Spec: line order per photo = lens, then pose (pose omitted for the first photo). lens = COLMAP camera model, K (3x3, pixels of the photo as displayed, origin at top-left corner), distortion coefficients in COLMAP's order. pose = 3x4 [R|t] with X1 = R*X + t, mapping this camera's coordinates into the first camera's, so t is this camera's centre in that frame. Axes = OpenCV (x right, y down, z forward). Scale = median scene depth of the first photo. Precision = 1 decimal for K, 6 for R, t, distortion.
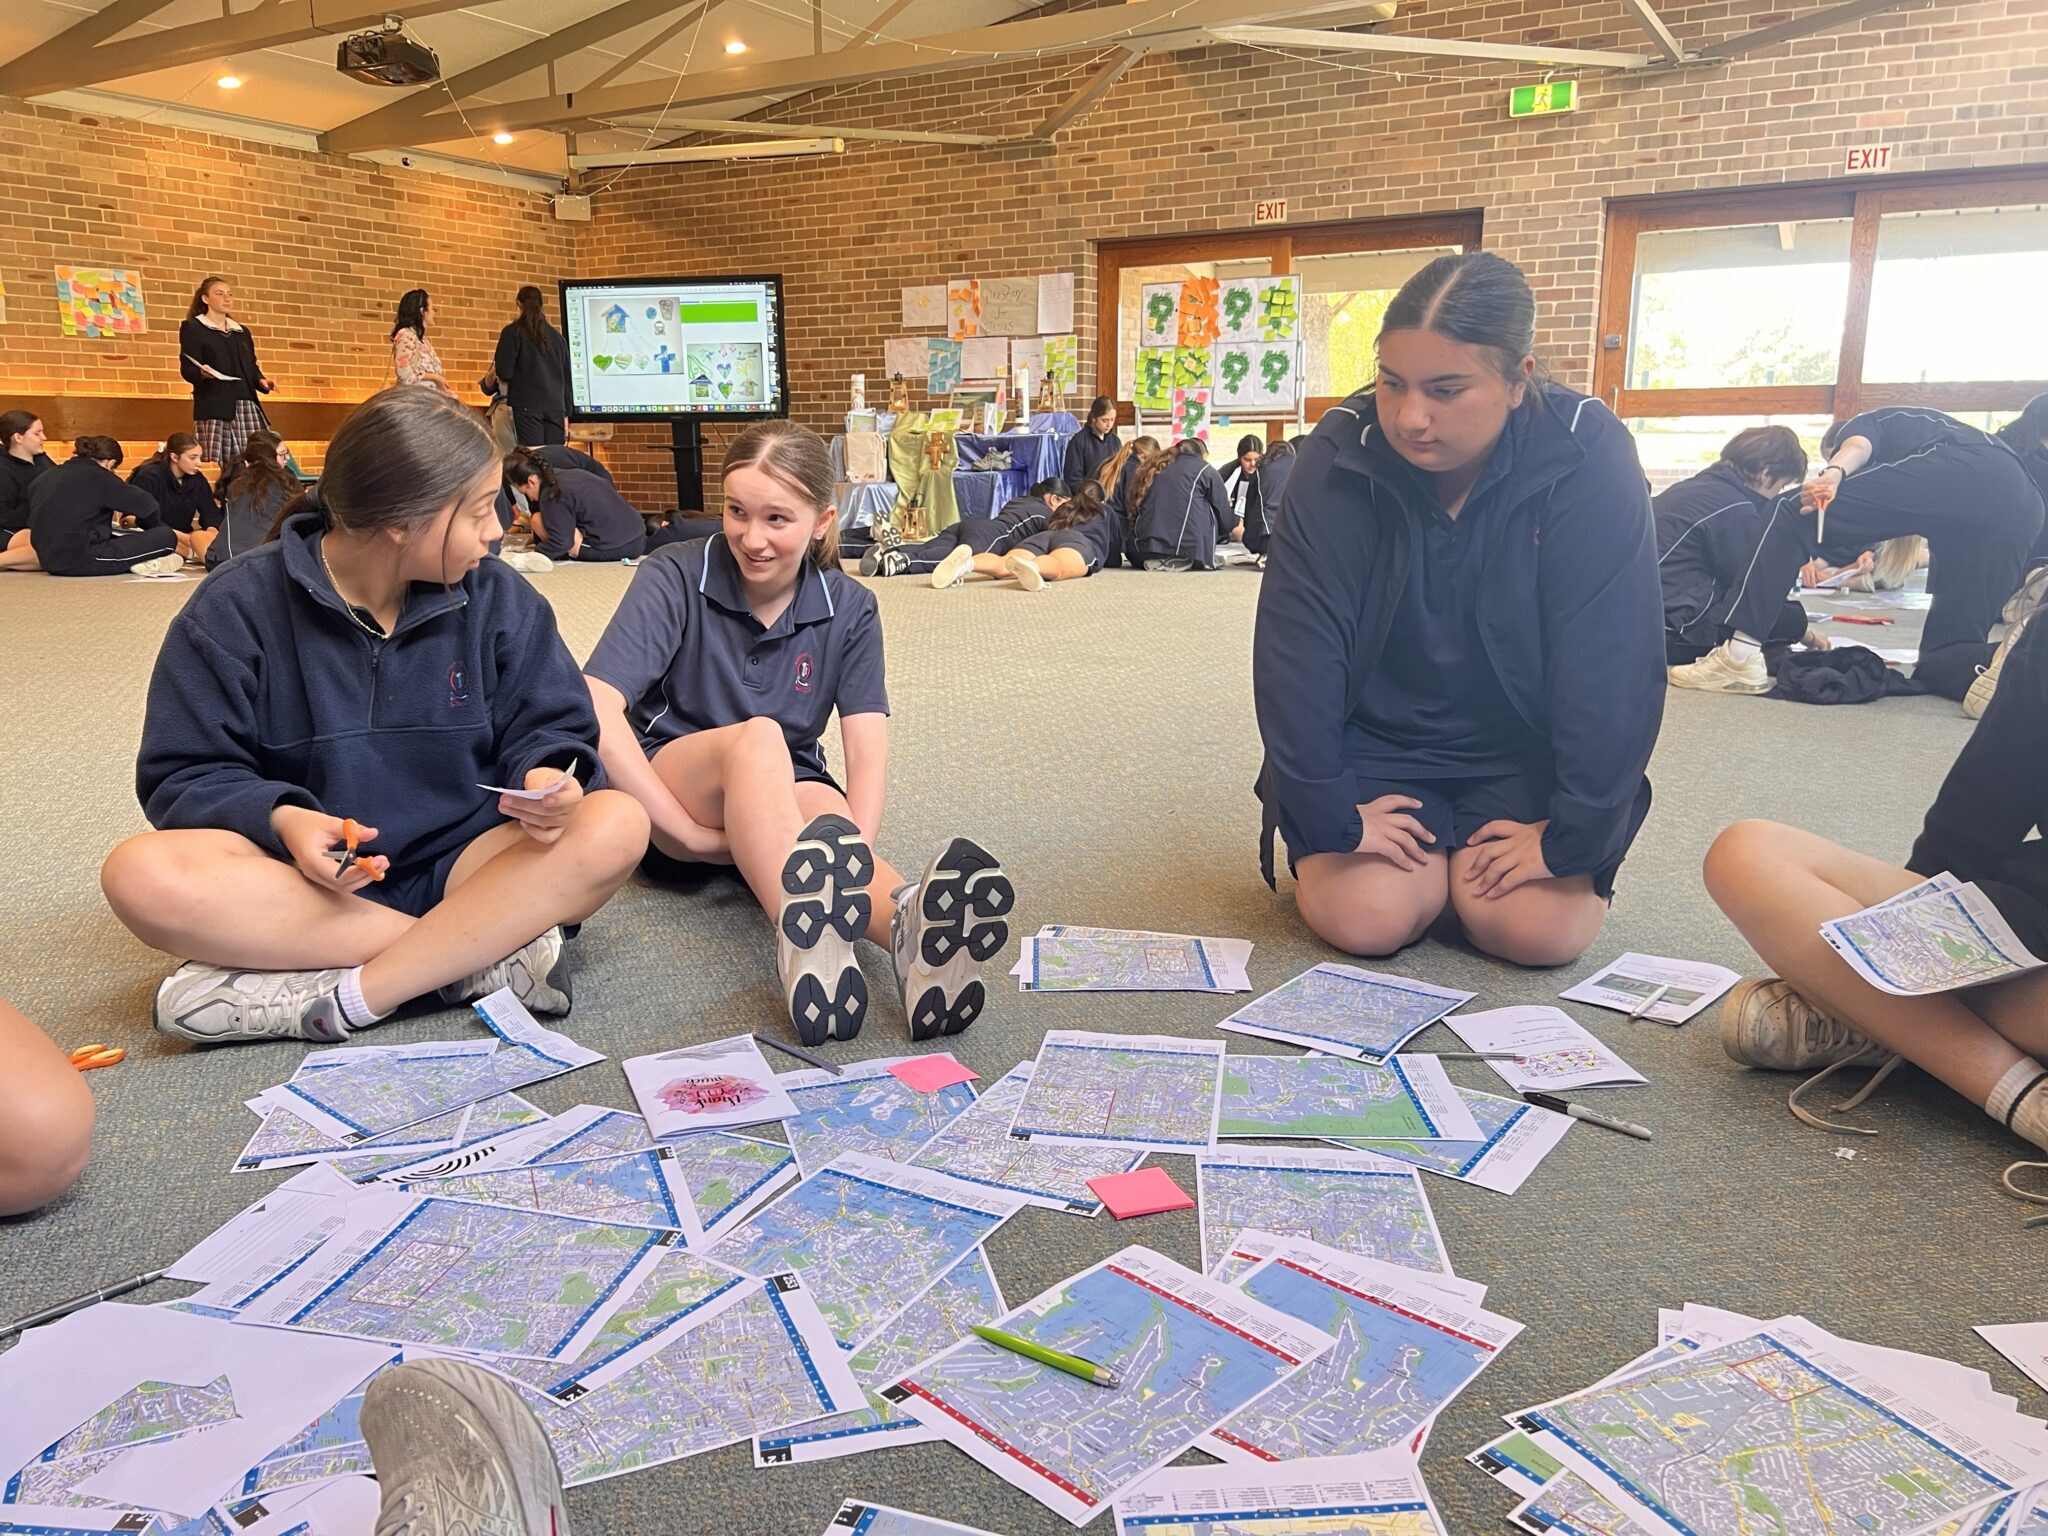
lens RADIAL K [[1539.0, 0, 1017.1], [0, 1539.0, 774.2], [0, 0, 1]] dist [0.032709, -0.042648]
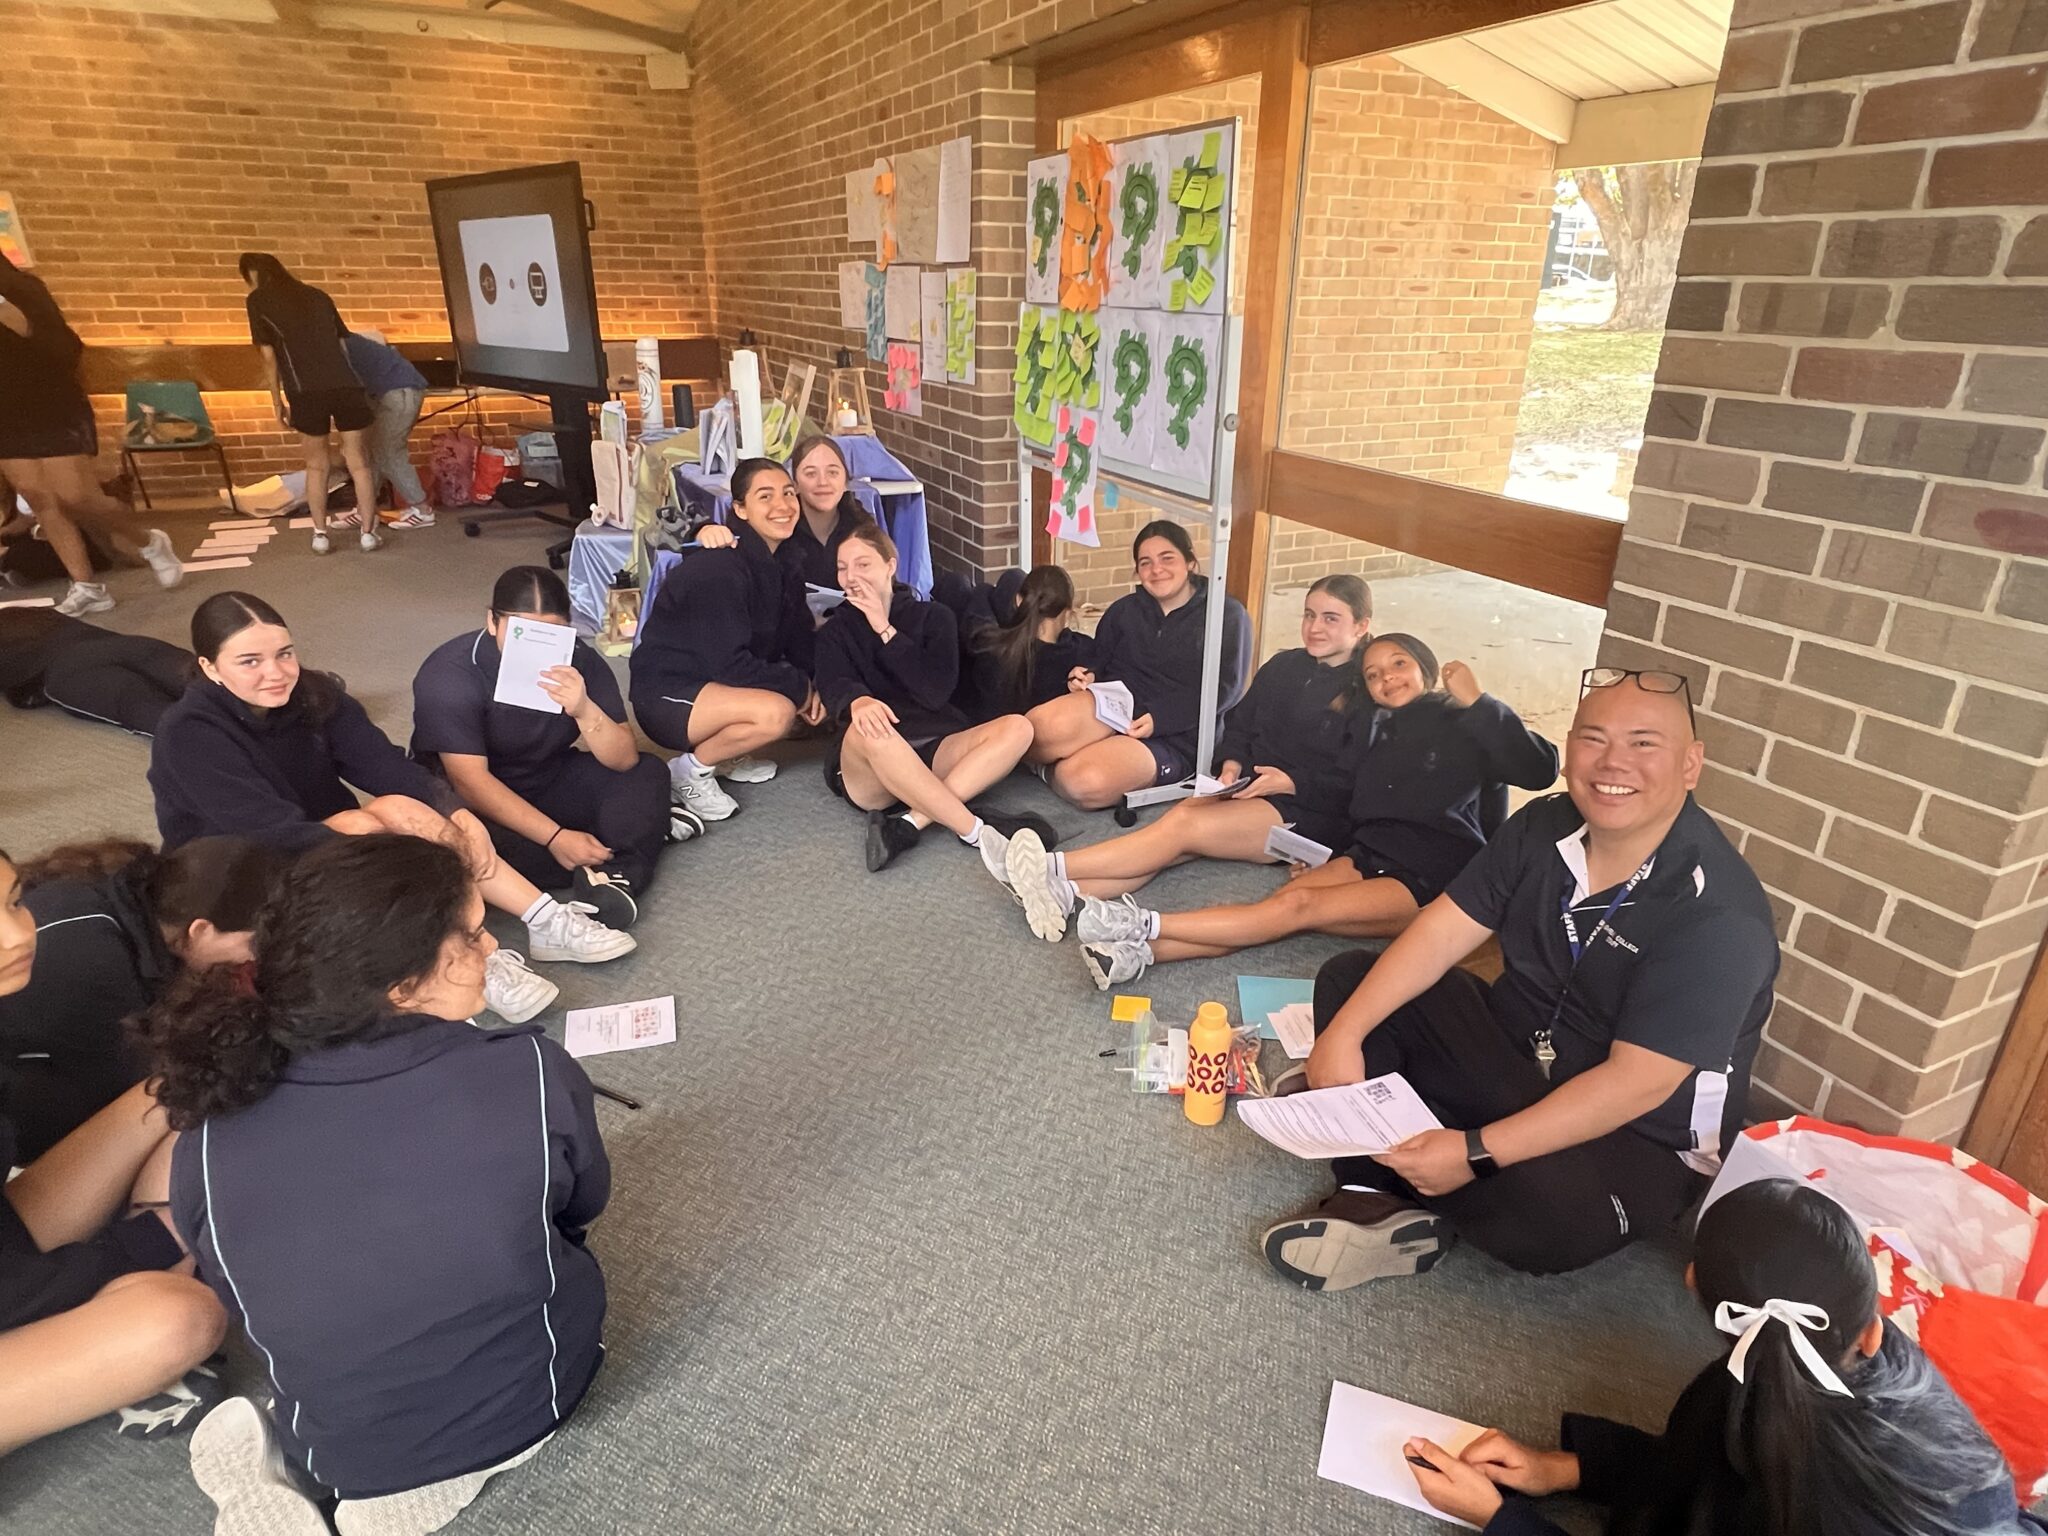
lens RADIAL K [[1151.5, 0, 1029.1], [0, 1151.5, 768.6], [0, 0, 1]] dist [-0.001010, 0.000670]
pose [[0.831154, 0.229554, -0.506446, 0.300337], [-0.129777, 0.965736, 0.224749, -0.227293], [0.540685, -0.121076, 0.832466, 0.718442]]
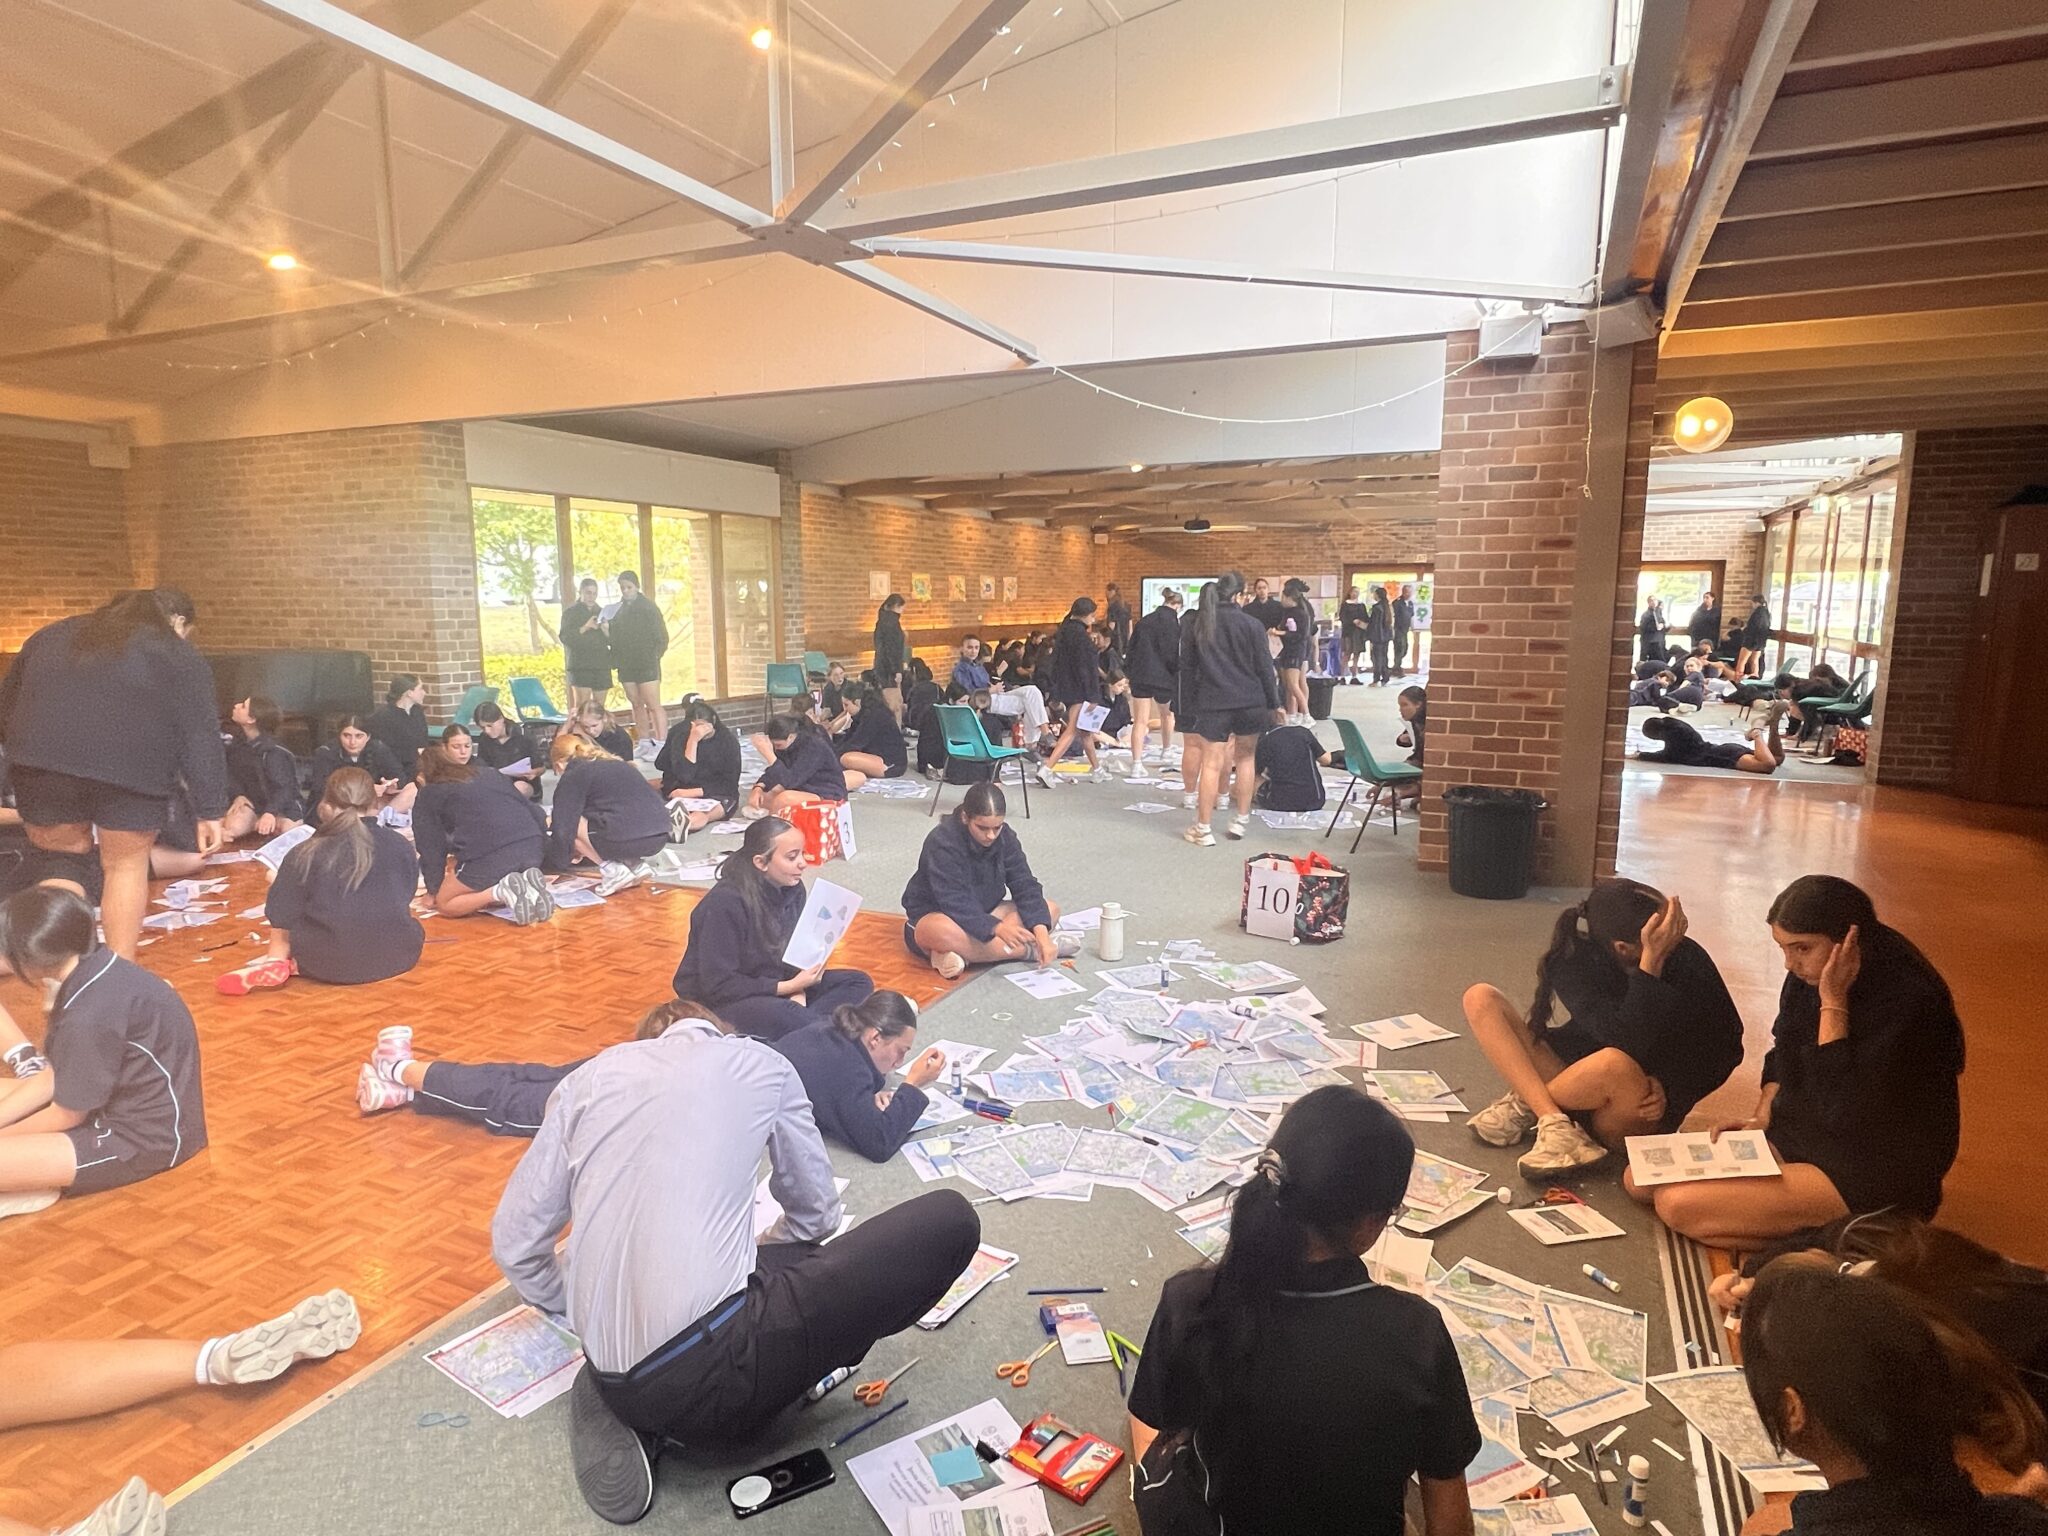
lens RADIAL K [[1151.5, 0, 1018.8], [0, 1151.5, 767.6], [0, 0, 1]] dist [-0.001010, 0.000670]
pose [[0.995036, -0.008726, 0.099135, -0.752334], [0.015161, 0.997812, -0.064346, 0.133531], [-0.098357, 0.065529, 0.992991, -0.951918]]
